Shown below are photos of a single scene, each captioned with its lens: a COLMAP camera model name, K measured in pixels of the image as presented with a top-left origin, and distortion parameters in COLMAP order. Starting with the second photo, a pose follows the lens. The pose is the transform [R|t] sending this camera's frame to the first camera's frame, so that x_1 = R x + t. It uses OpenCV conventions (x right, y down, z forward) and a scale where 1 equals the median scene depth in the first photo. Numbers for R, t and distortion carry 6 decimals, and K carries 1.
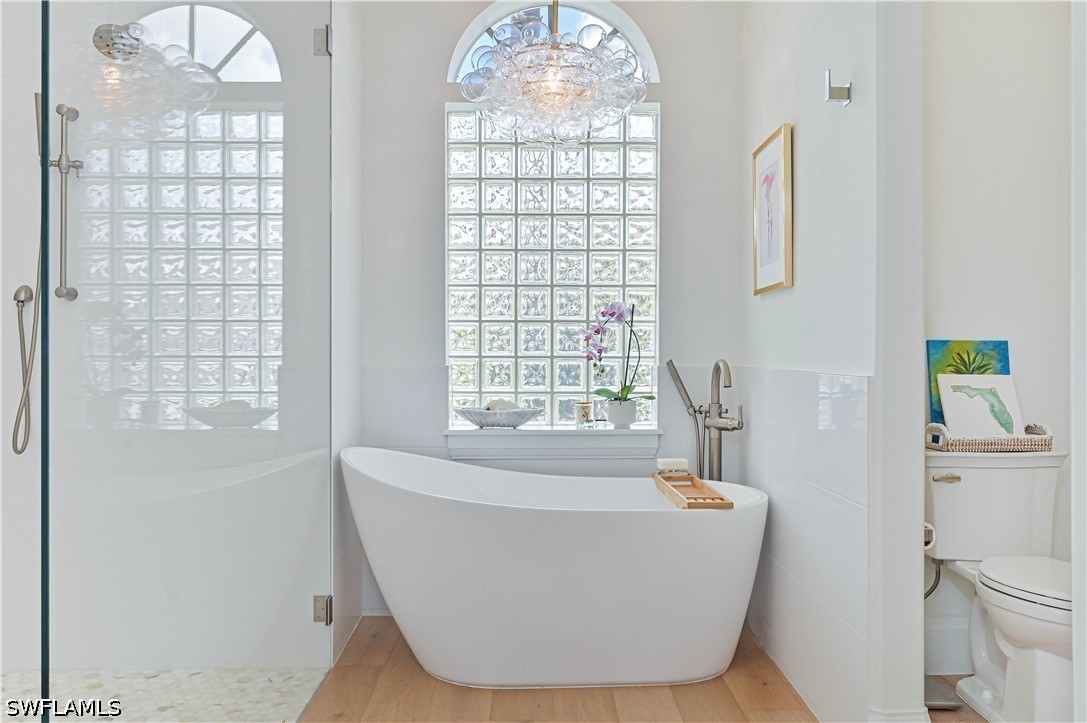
lens RADIAL K [[878.2, 0, 544.0], [0, 878.2, 358.6], [0, 0, 1]] dist [-0.045881, -0.000158]
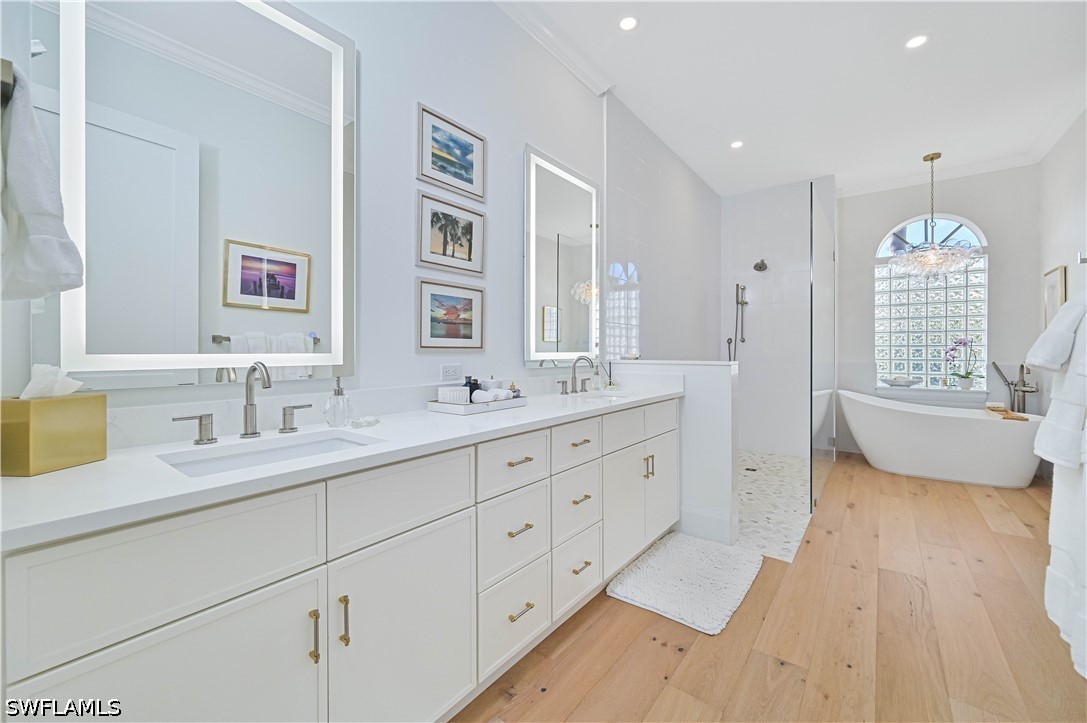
lens RADIAL K [[431.9, 0, 541.0], [0, 431.9, 350.5], [0, 0, 1]] dist [-0.001196, -0.000702]
pose [[0.782709, 0.000071, -0.622387, -0.089957], [-0.009146, 0.999893, -0.011388, -0.004804], [0.622320, 0.014606, 0.782626, -0.678021]]
